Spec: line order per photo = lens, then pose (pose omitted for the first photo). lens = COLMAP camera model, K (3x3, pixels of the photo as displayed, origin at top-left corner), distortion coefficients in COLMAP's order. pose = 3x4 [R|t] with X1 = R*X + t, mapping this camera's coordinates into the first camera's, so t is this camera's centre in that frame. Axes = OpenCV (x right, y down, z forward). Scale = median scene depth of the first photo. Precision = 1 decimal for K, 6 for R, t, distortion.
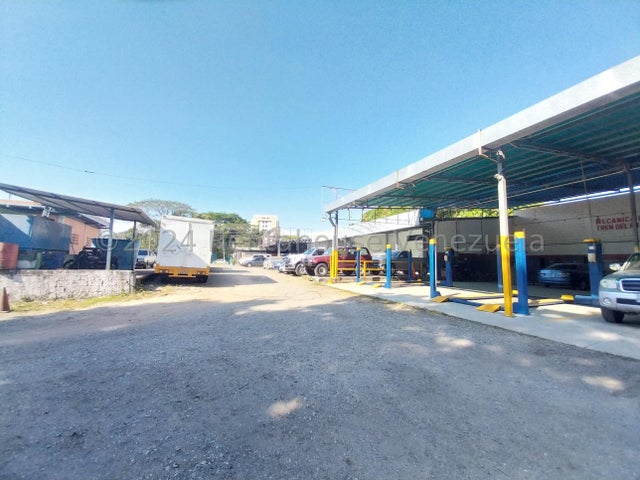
lens RADIAL K [[257.9, 0, 317.3], [0, 257.9, 240.1], [0, 0, 1]] dist [0.035873, -0.019526]
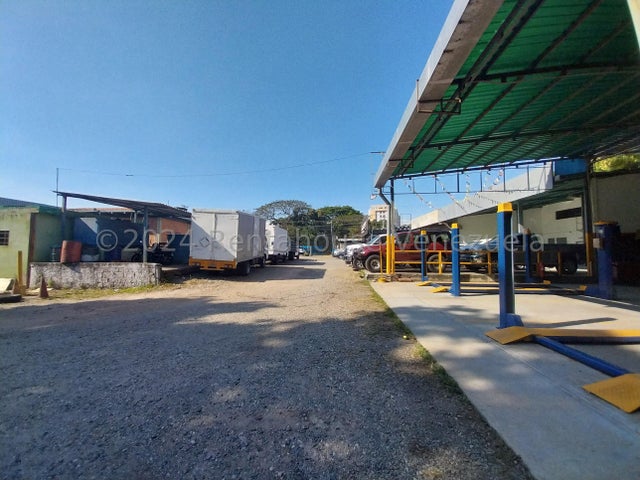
lens RADIAL K [[257.9, 0, 317.3], [0, 257.9, 240.1], [0, 0, 1]] dist [0.035873, -0.019526]
pose [[0.883875, -0.035325, -0.466387, 0.237543], [0.050556, 0.998517, 0.020183, 0.024265], [0.464983, -0.041418, 0.884350, 0.264290]]
